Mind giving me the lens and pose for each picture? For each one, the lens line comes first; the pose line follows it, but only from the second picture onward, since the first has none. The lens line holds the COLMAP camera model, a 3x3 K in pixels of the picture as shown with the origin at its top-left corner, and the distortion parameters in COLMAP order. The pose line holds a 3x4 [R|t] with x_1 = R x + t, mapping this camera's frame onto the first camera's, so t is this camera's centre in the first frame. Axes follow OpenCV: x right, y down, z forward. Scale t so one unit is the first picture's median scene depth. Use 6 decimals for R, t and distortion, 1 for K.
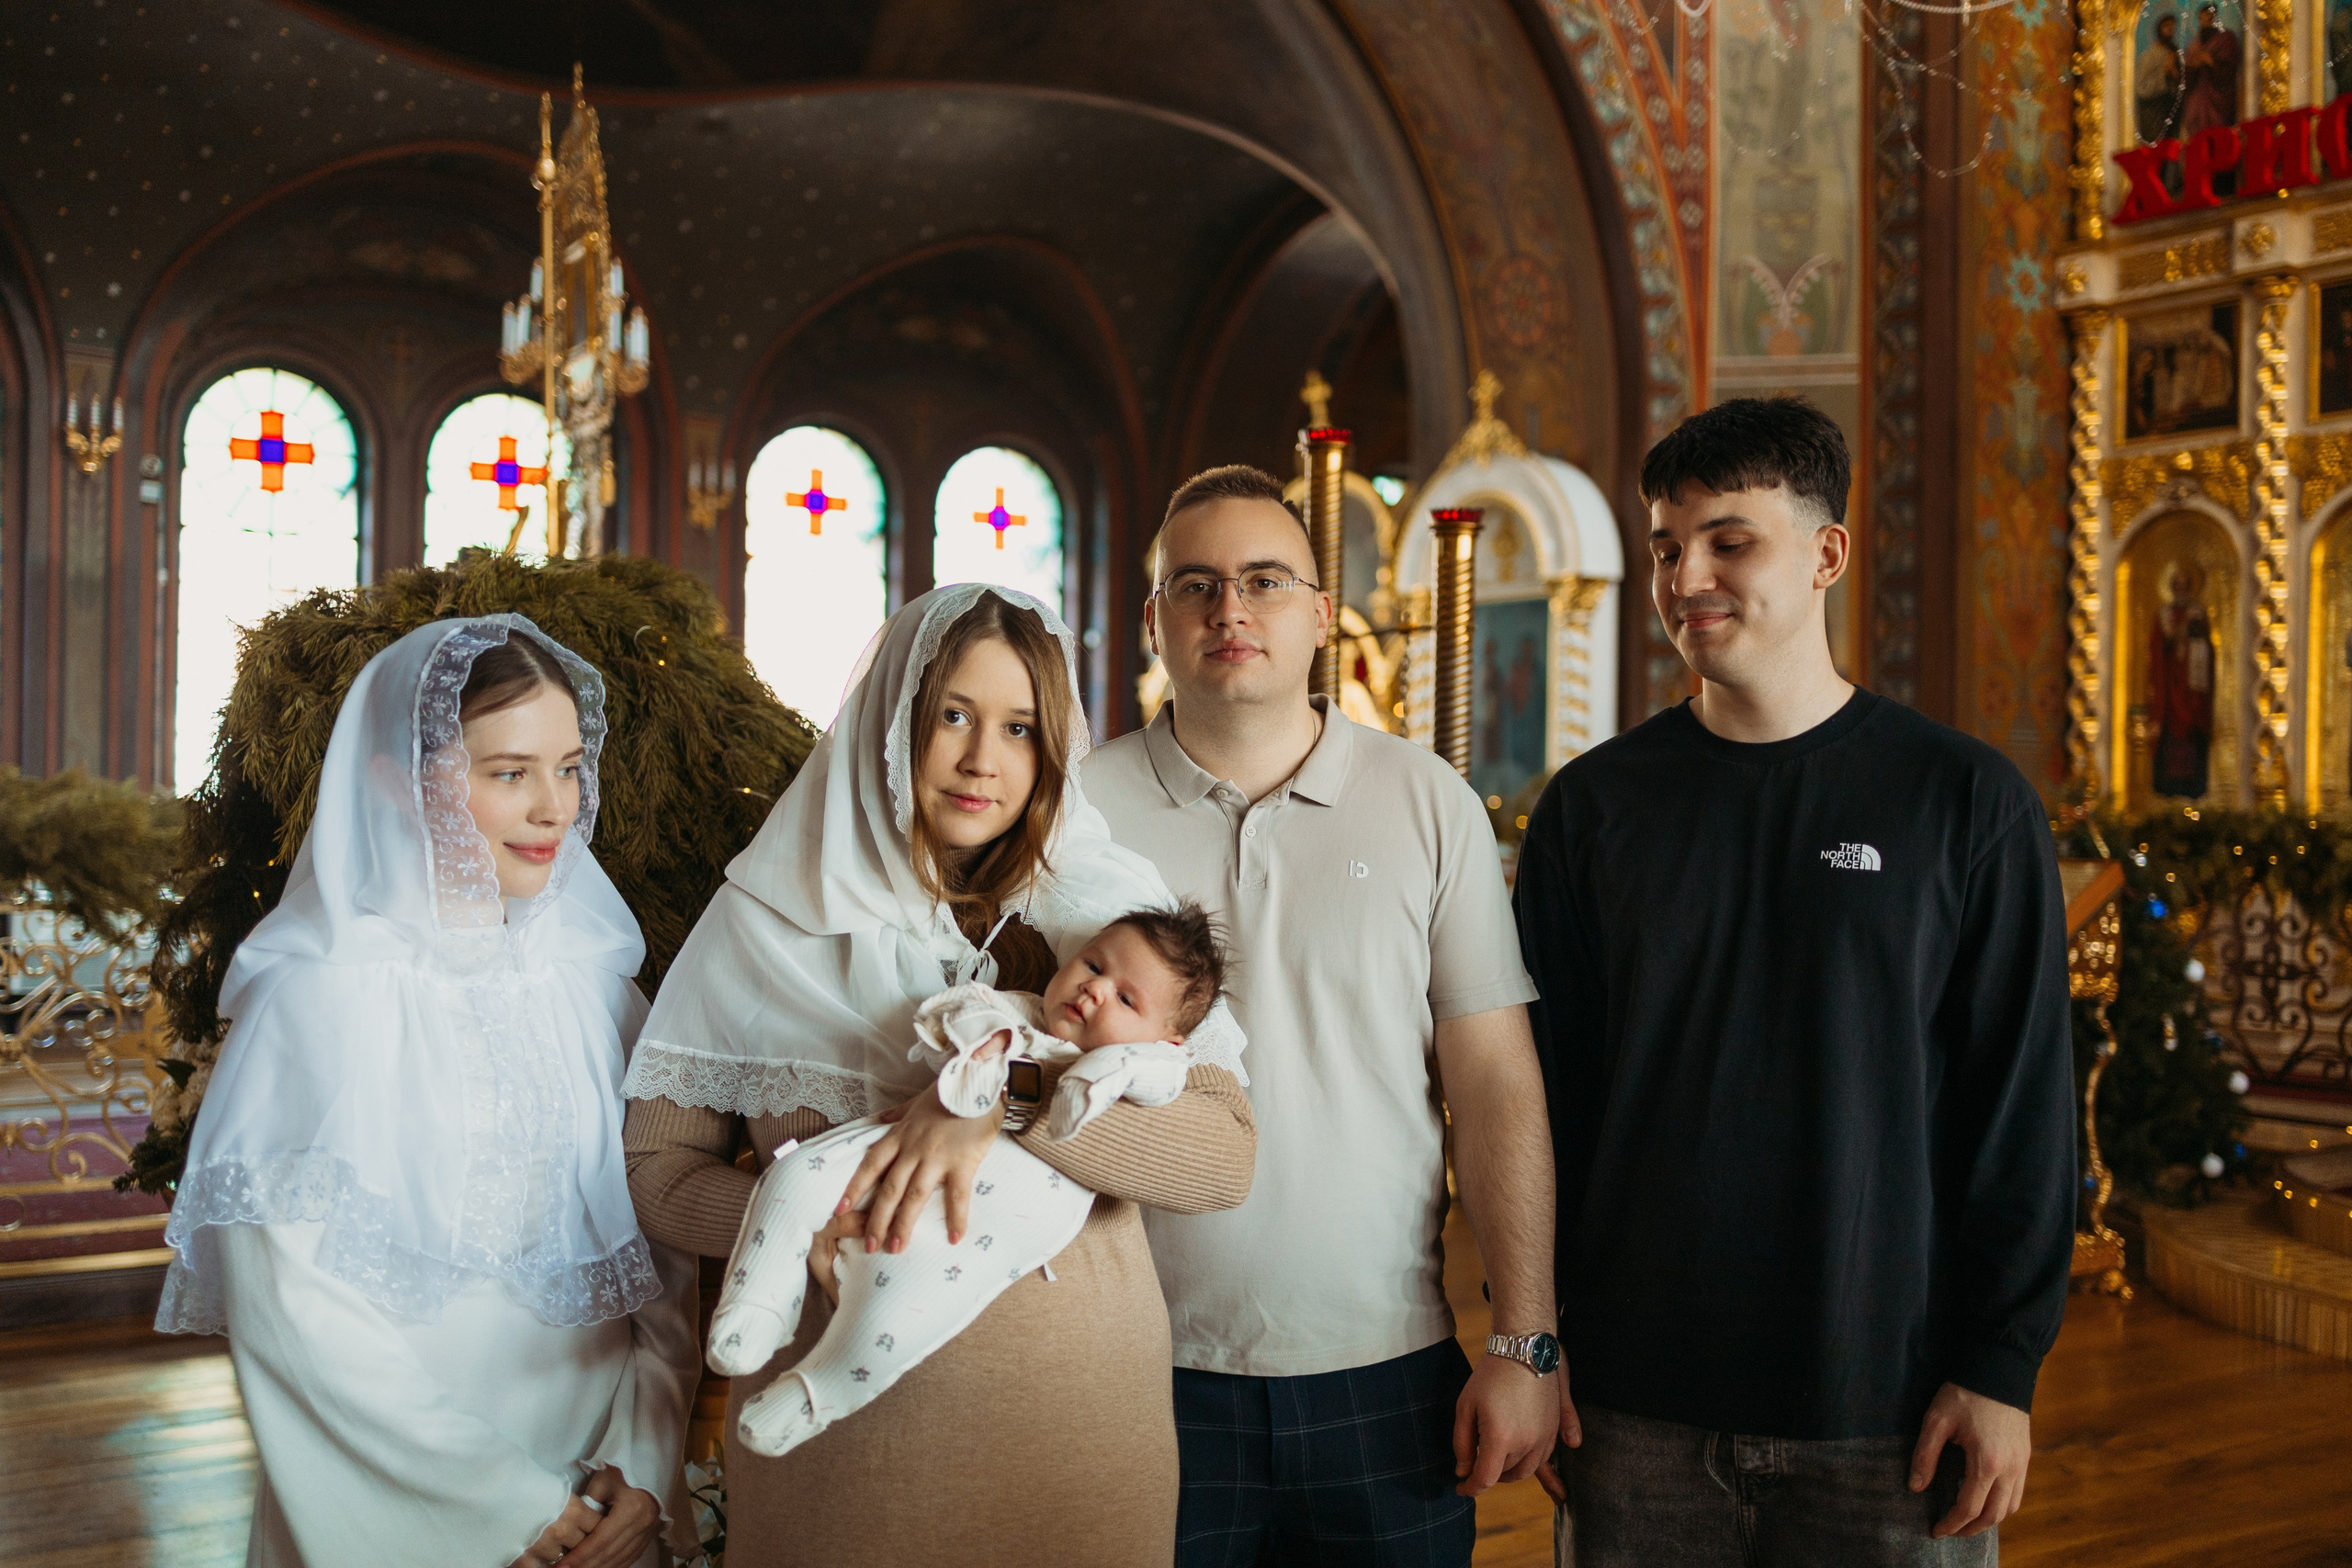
lens RADIAL K [[2333.2, 0, 1175.3], [0, 2333.2, 778.9], [0, 0, 1]] dist [0.003014, 0.000000]
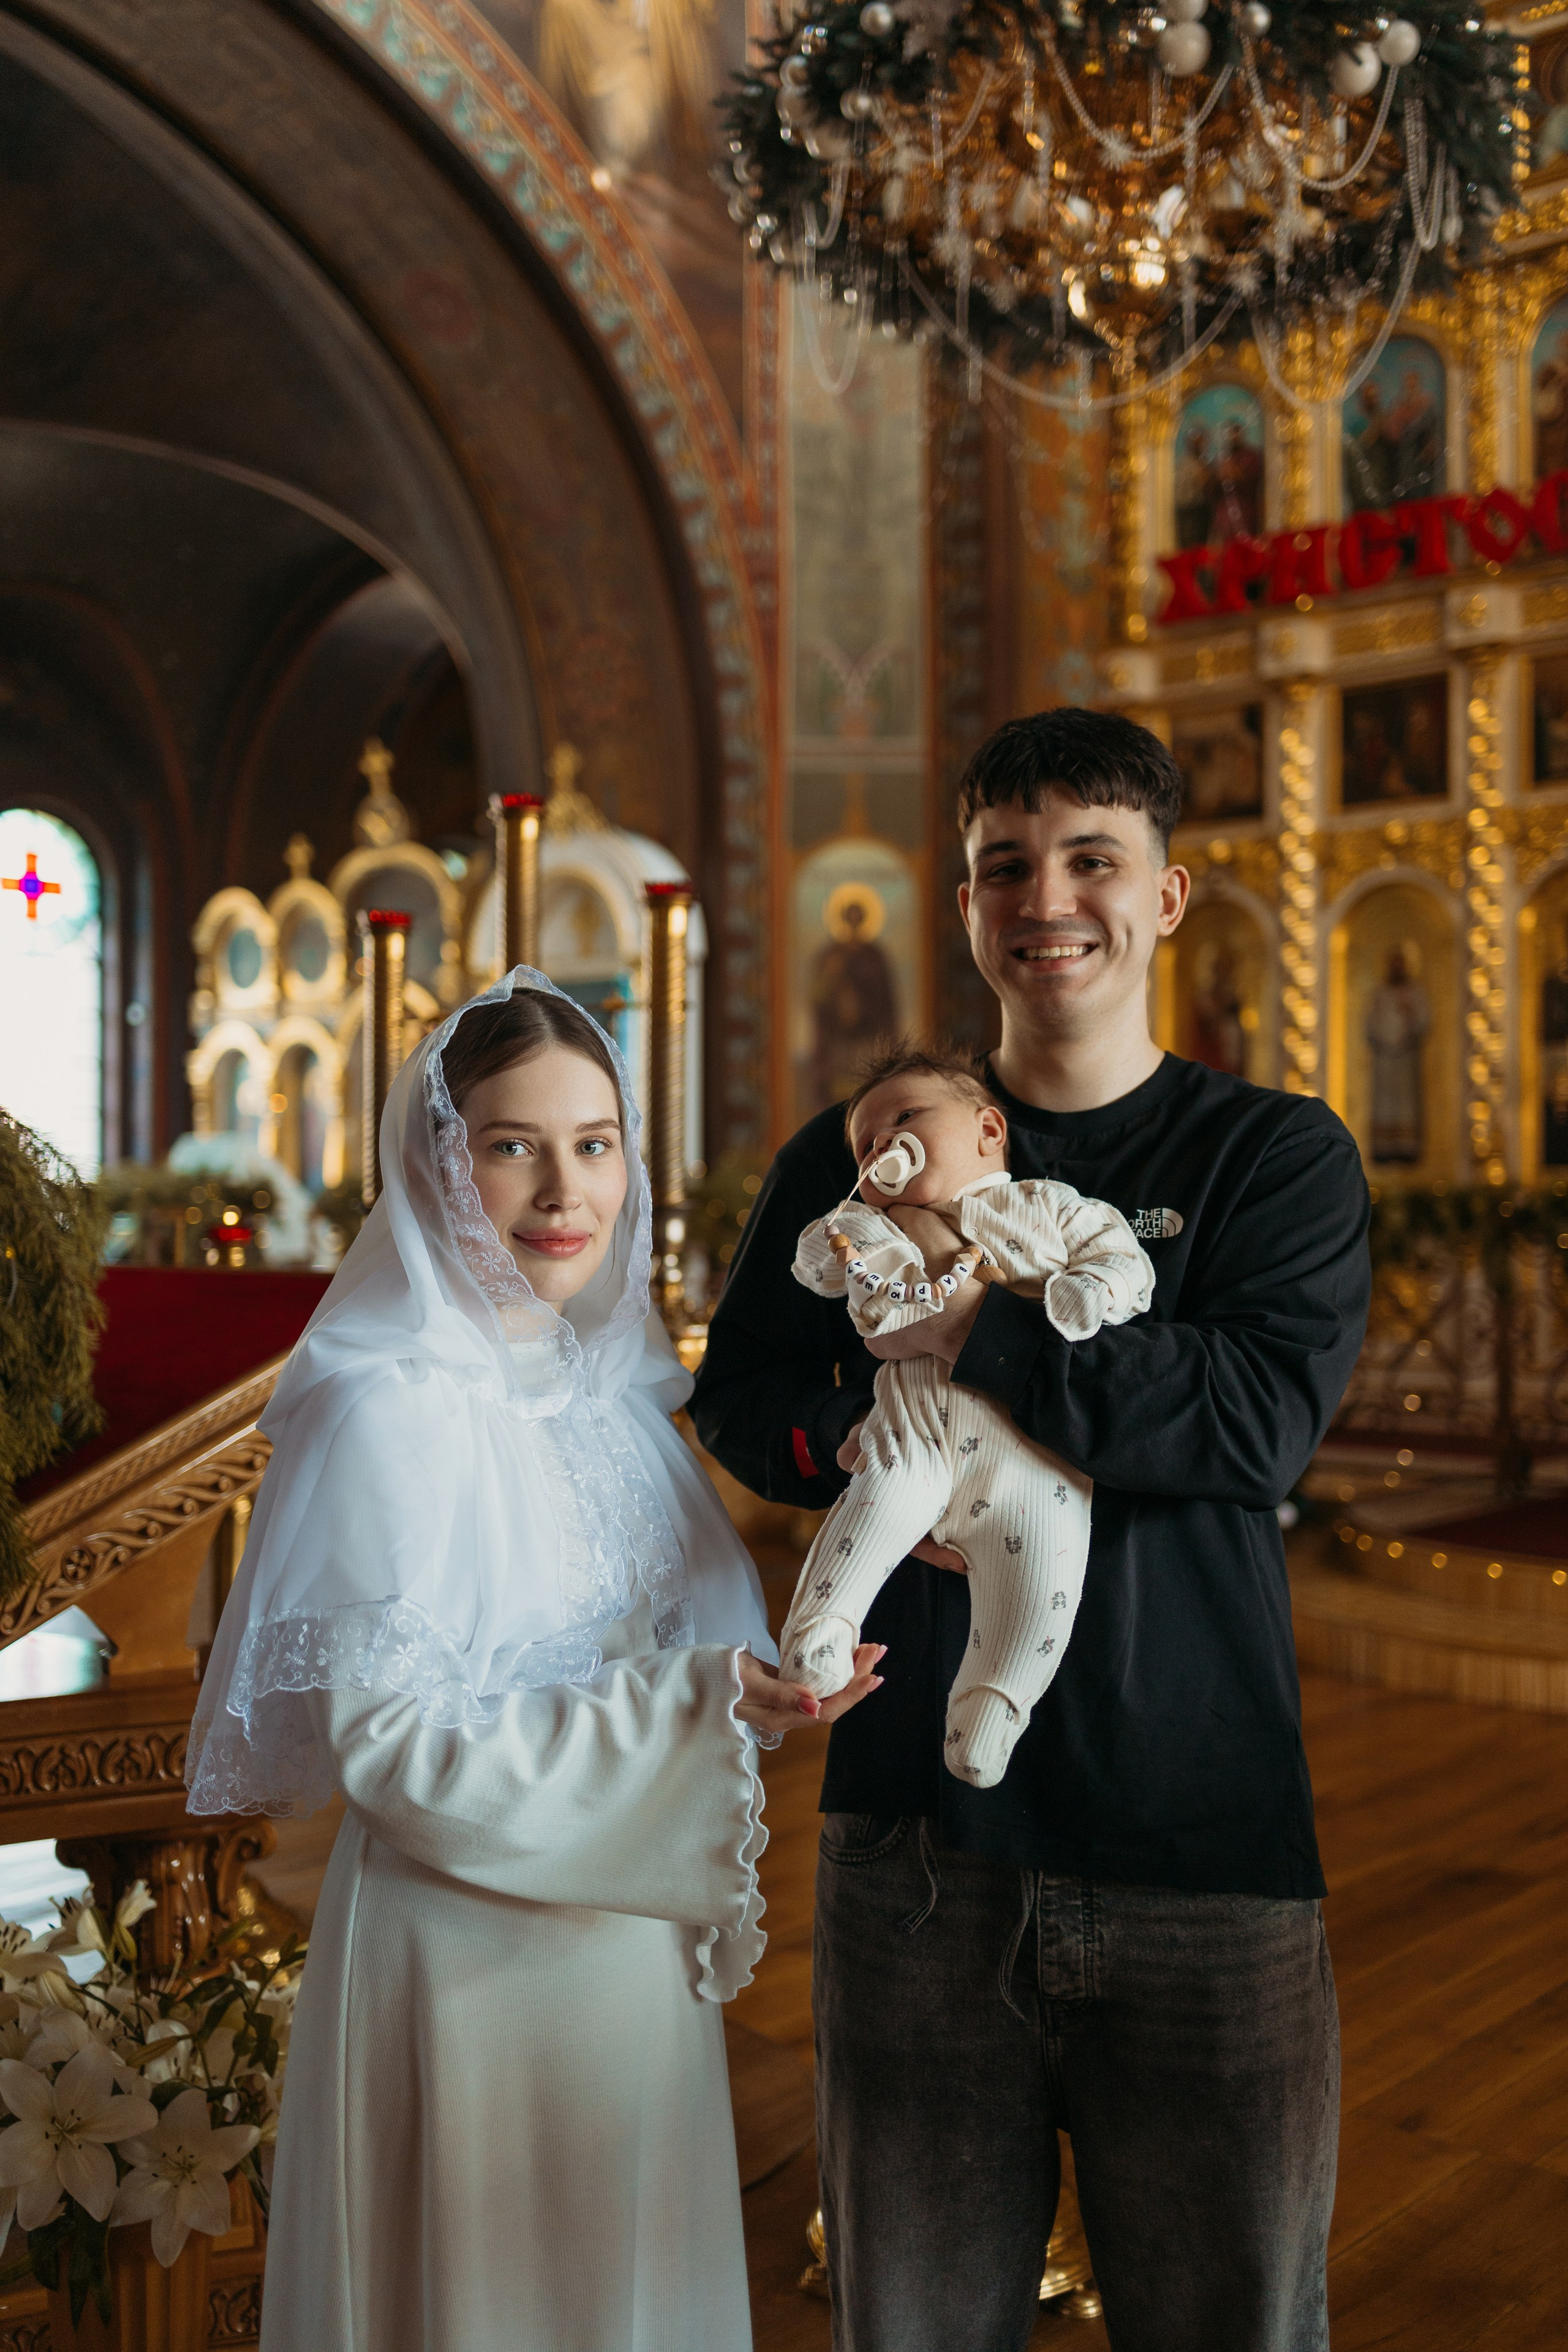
lens RADIAL K [[2333.4, 0, 796.3], [0, 2333.4, 1164.8], [0, 0, 1]] dist [0.003014, 0.000000]
pose [[0.967903, -0.013007, 0.250986, -0.022724], [0.011959, 0.999912, 0.005701, -0.001538], [-0.251039, -0.002516, 0.967974, 0.018871]]
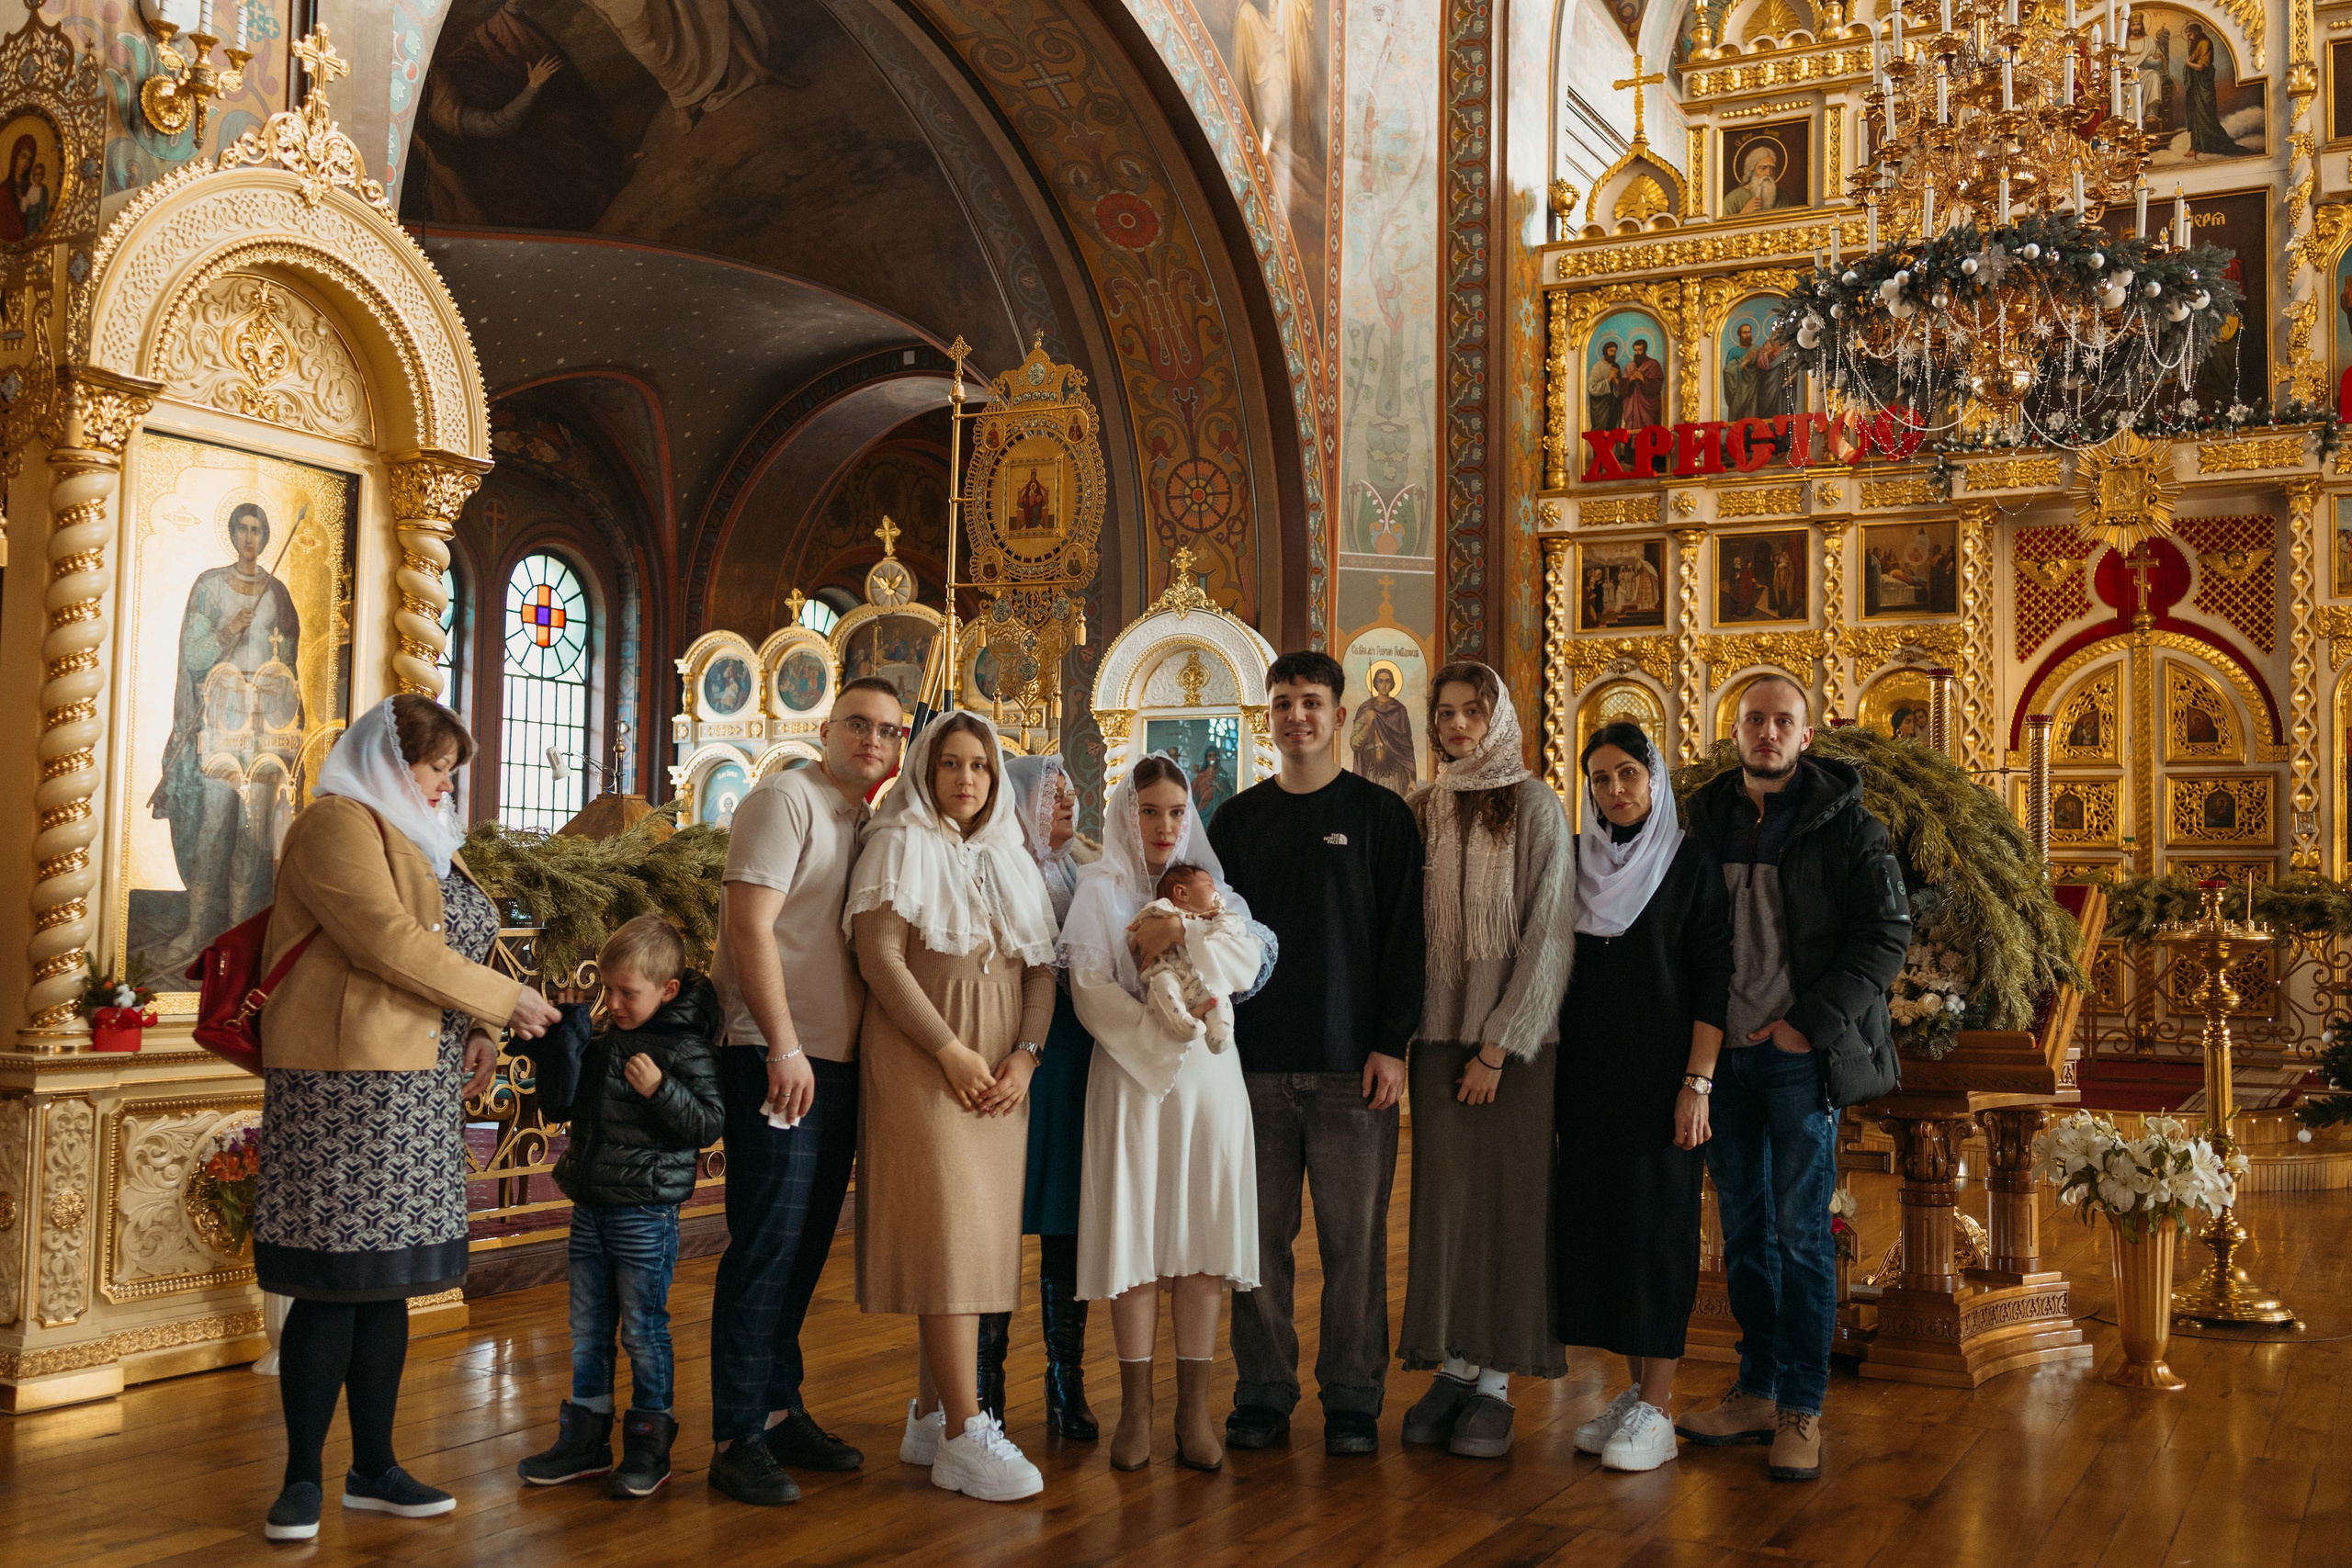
lens RADIAL K [[2333.2, 0, 1159.5], [0, 2333.2, 785.5], [0, 0, 1]] dist [0.003014, 0.000000]
pose [[0.883270, 0.027569, 0.468054, -0.508848], [-0.010318, 0.999171, -0.039382, 0.012787], [-0.468751, 0.029955, 0.882822, -0.156785]]
